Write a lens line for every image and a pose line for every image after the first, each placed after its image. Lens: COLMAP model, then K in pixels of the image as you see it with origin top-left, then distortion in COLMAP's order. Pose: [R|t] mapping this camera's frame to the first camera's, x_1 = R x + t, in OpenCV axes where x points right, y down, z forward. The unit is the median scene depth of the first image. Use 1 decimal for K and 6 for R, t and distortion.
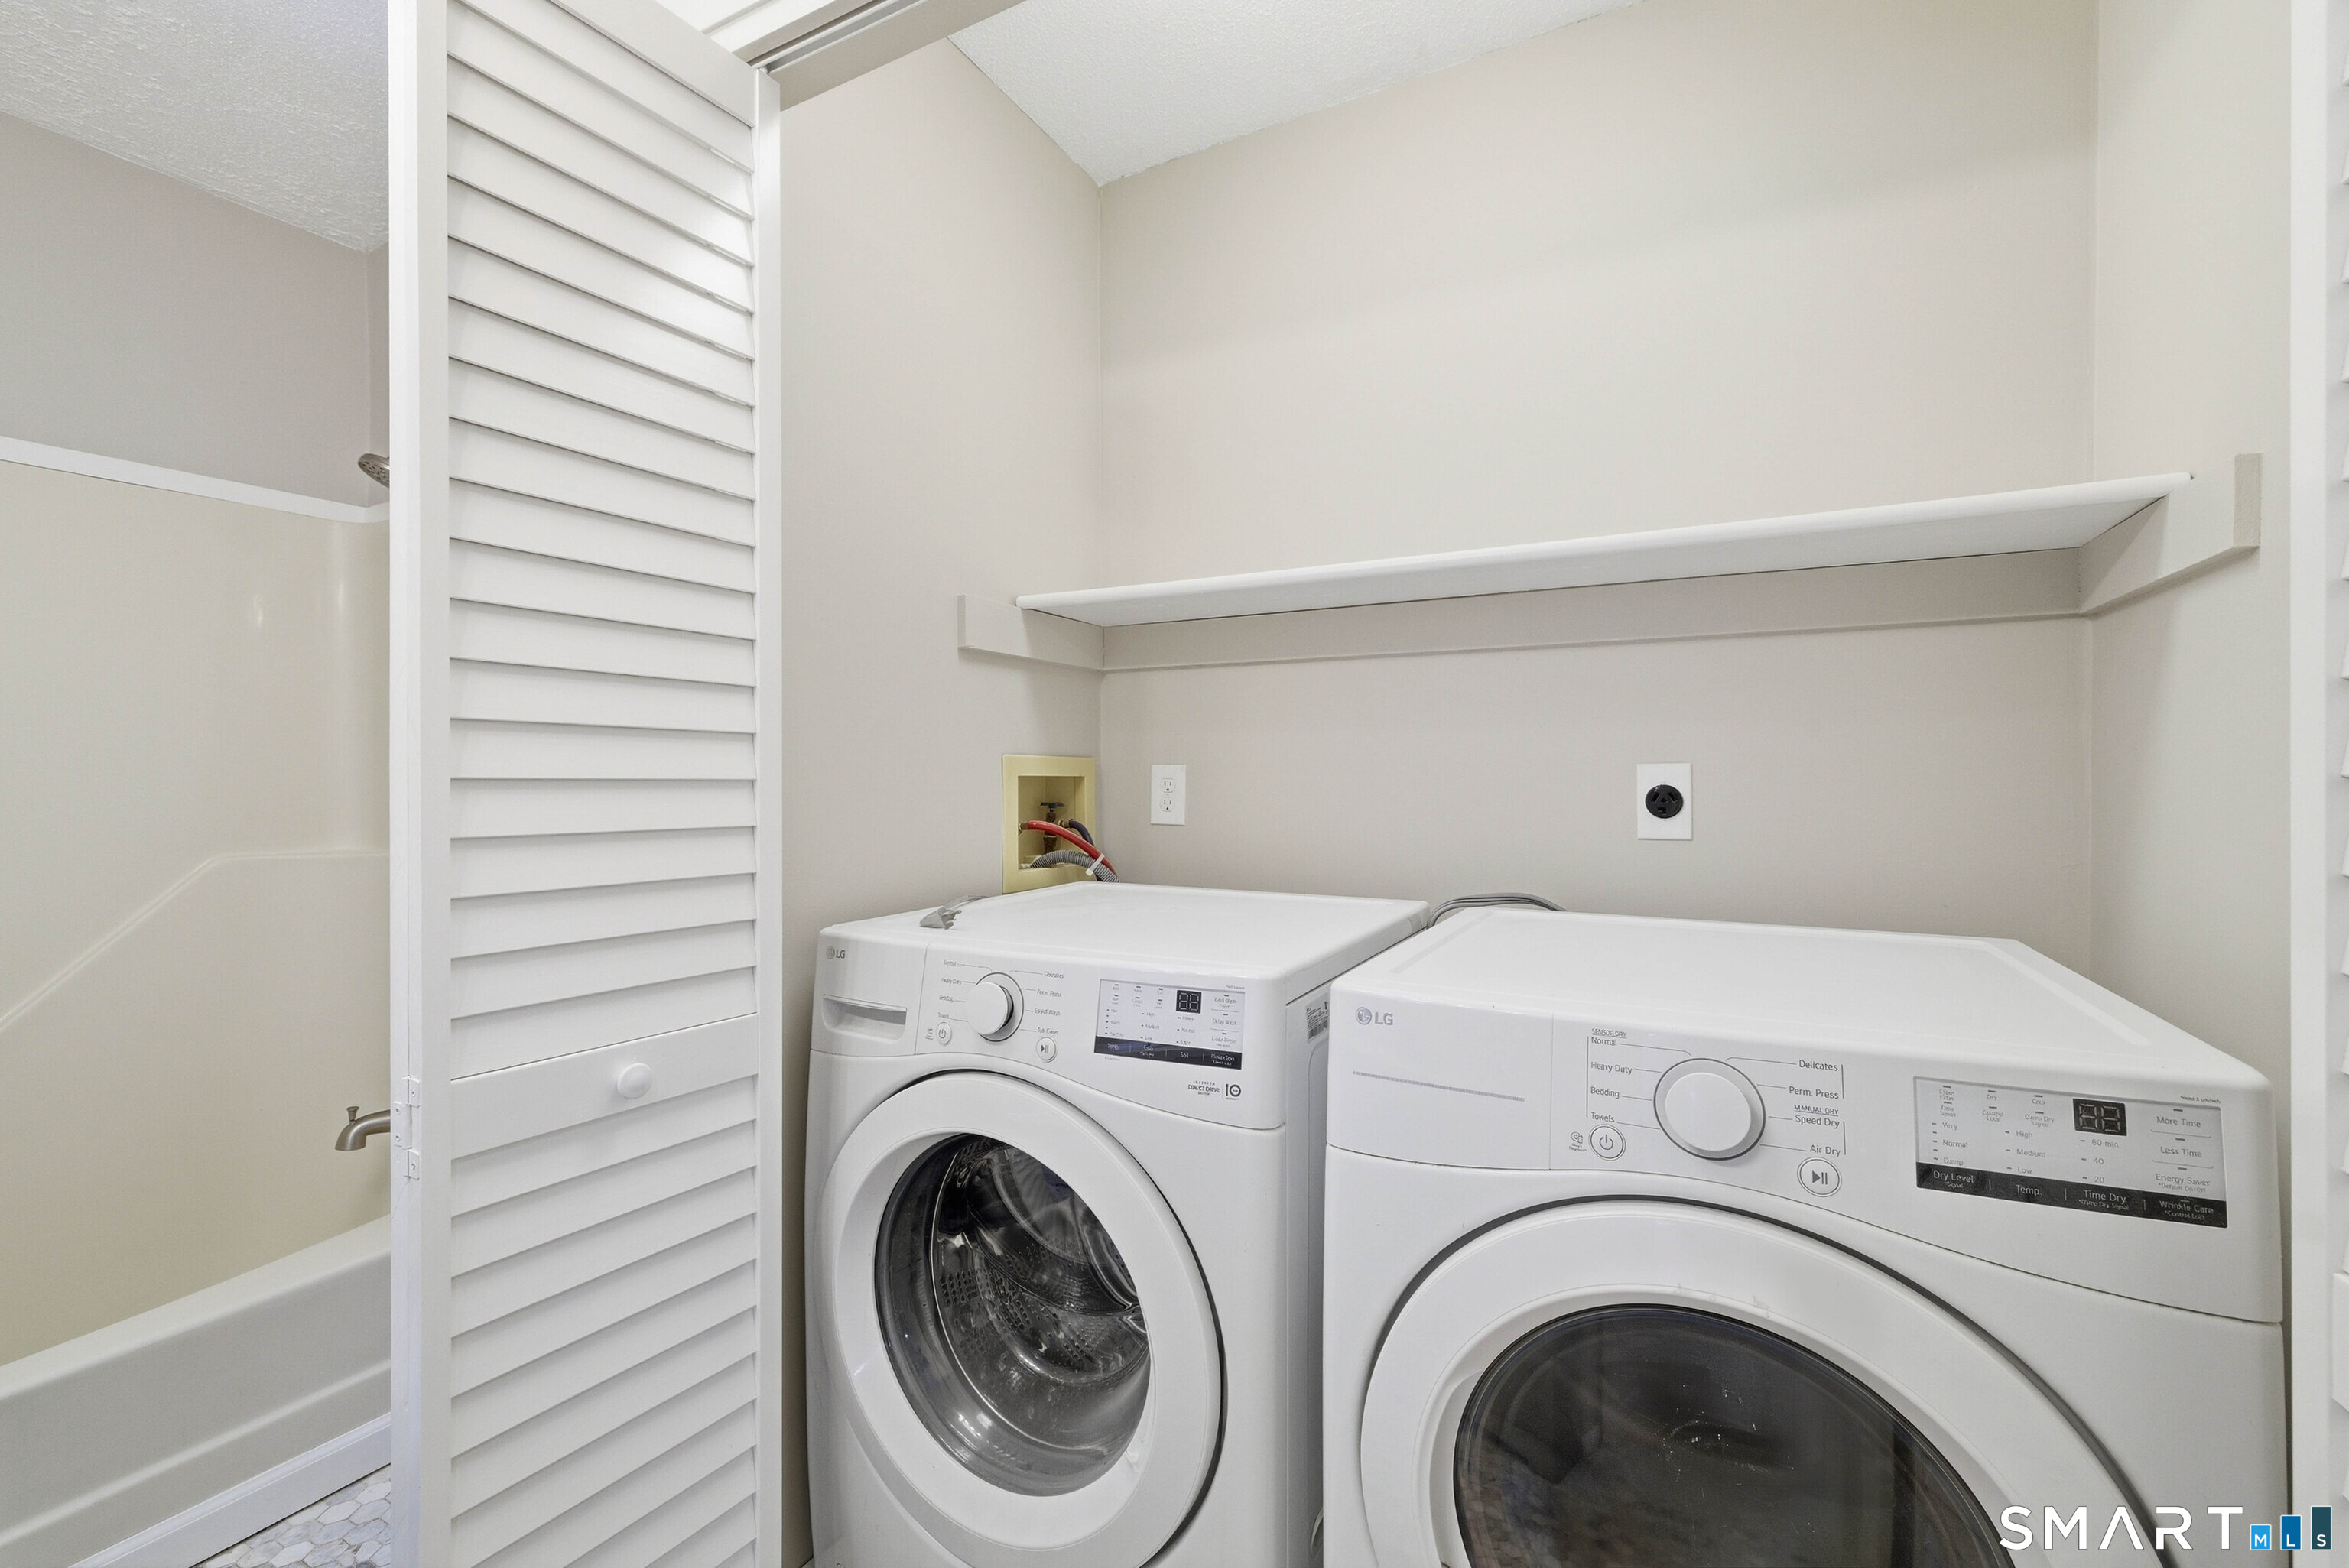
lens RADIAL K [[991.3, 0, 1167.6], [0, 991.3, 775.3], [0, 0, 1]] dist [0.004535, 0.000256]
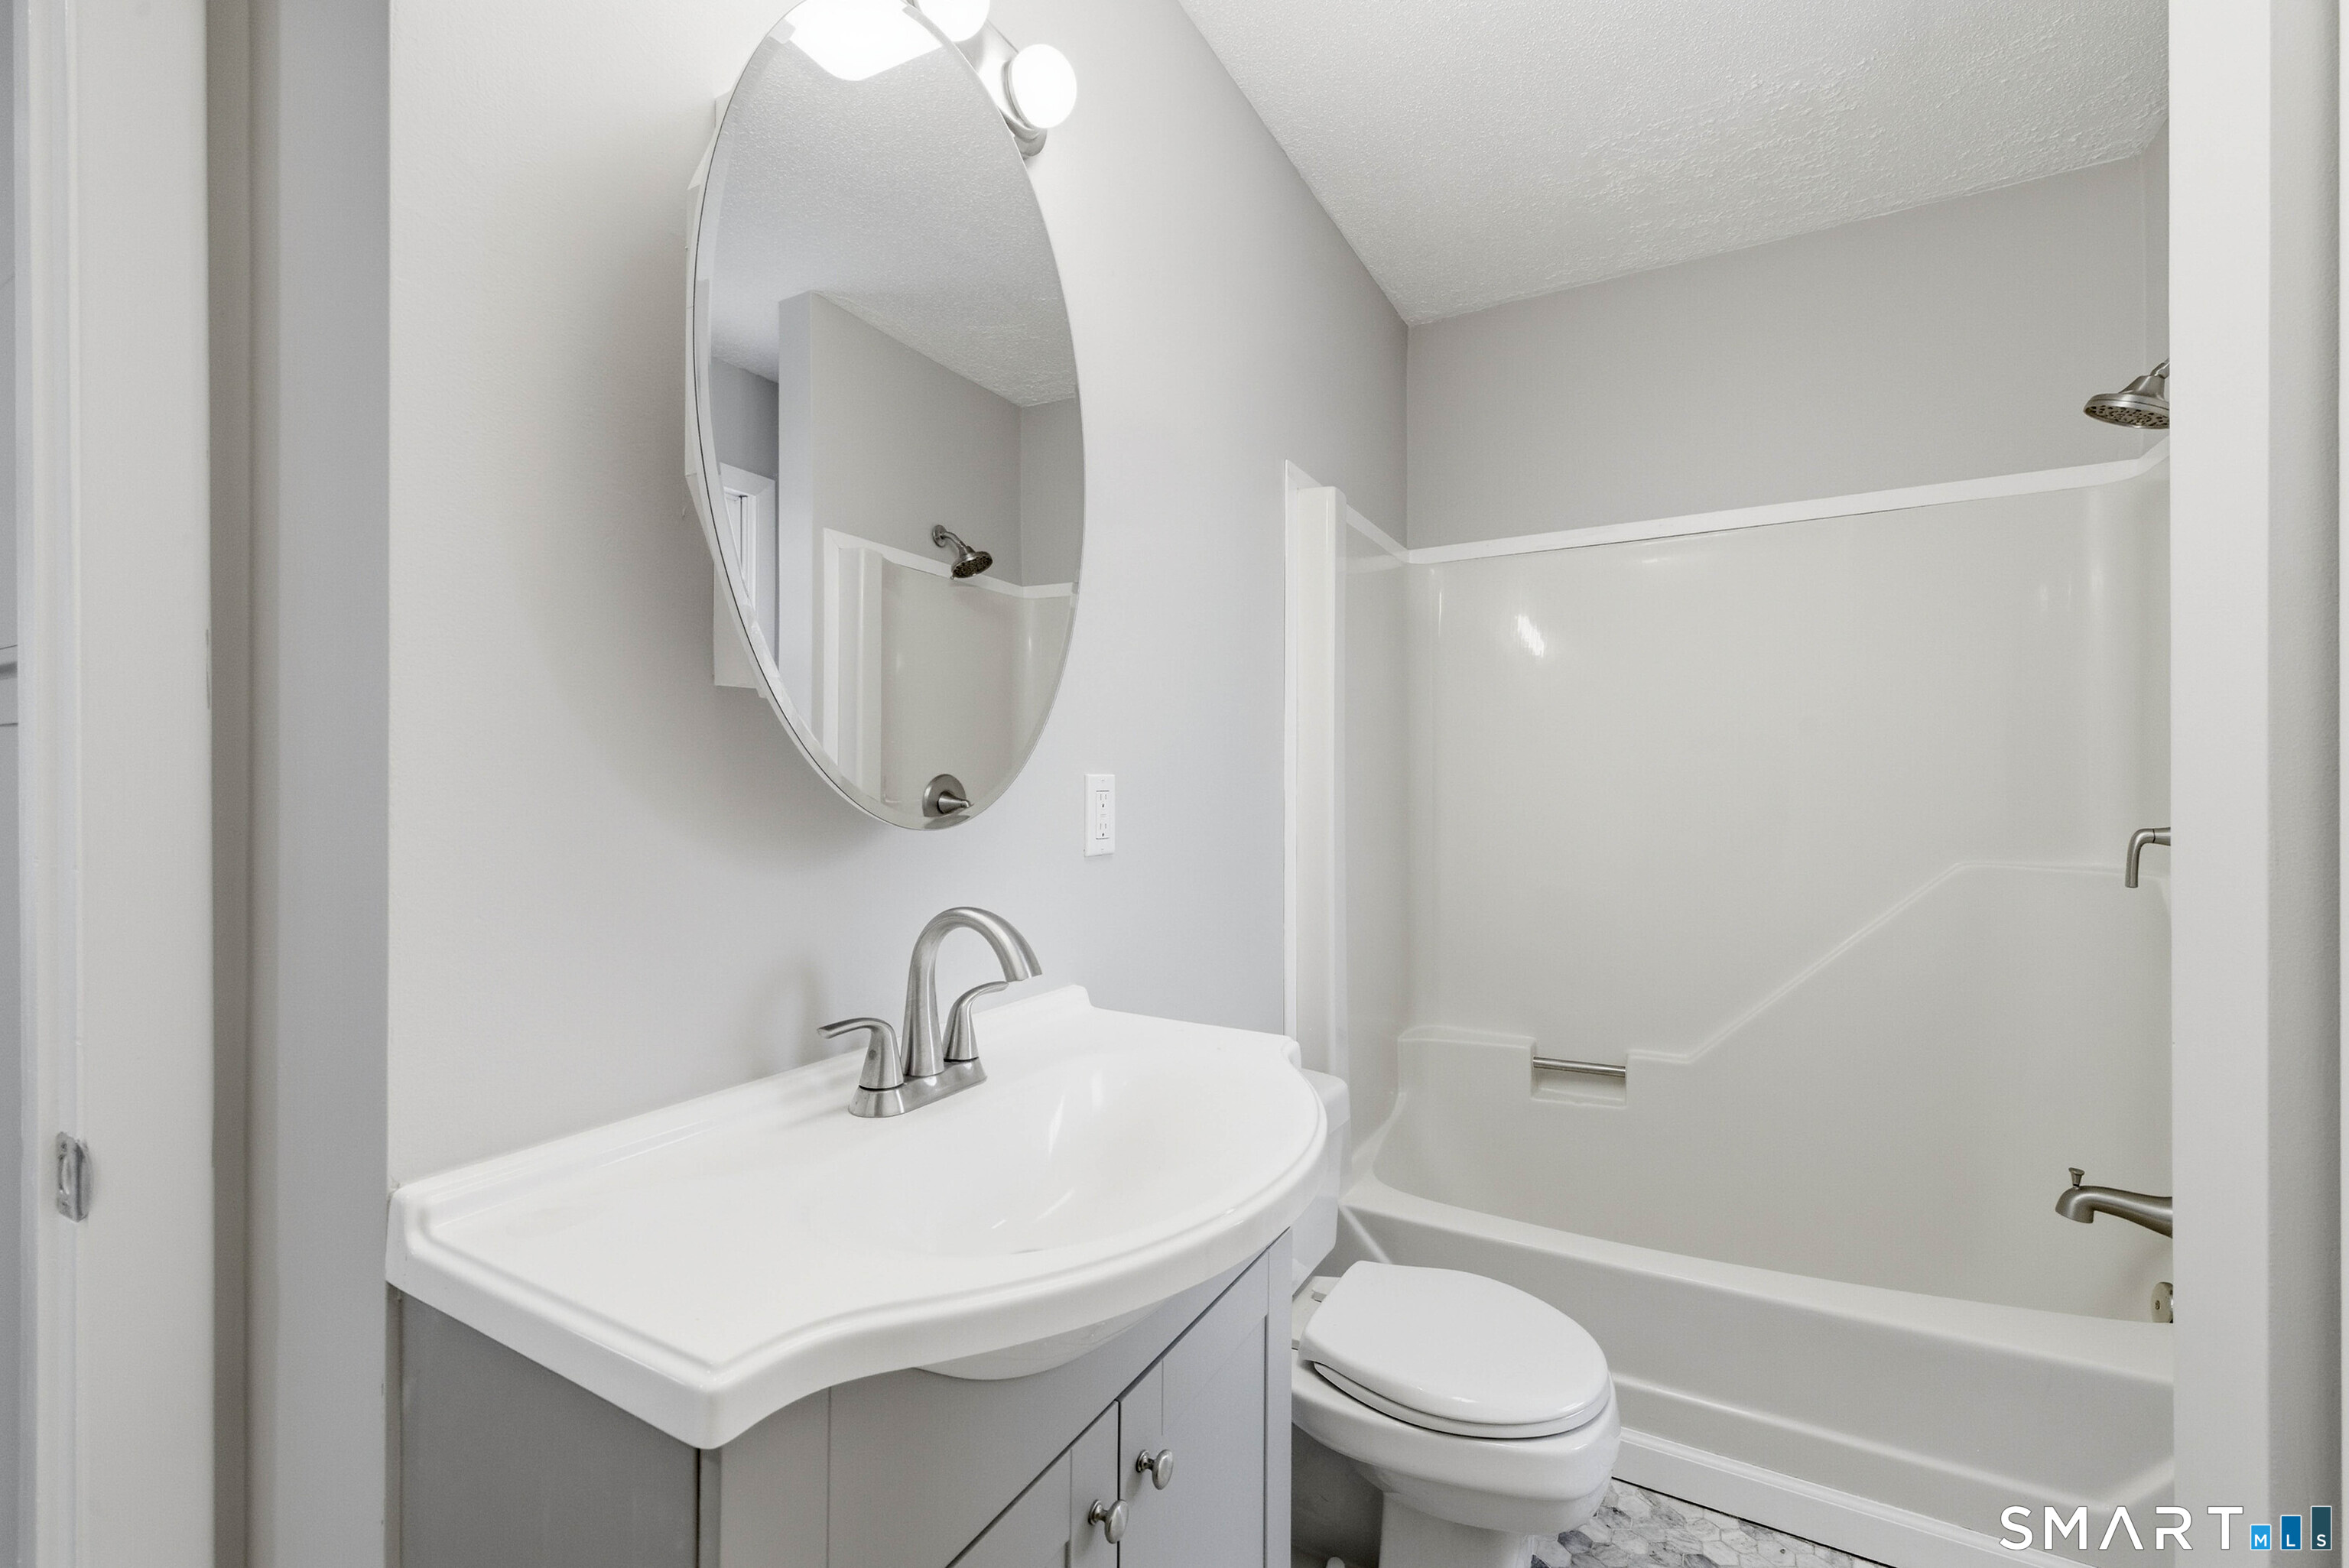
lens RADIAL K [[991.3, 0, 1167.6], [0, 991.3, 775.3], [0, 0, 1]] dist [0.004535, 0.000256]
pose [[-0.035234, -0.007398, -0.999352, 0.060270], [-0.004869, 0.999962, -0.007231, 0.006464], [0.999367, 0.004611, -0.035269, 0.249406]]
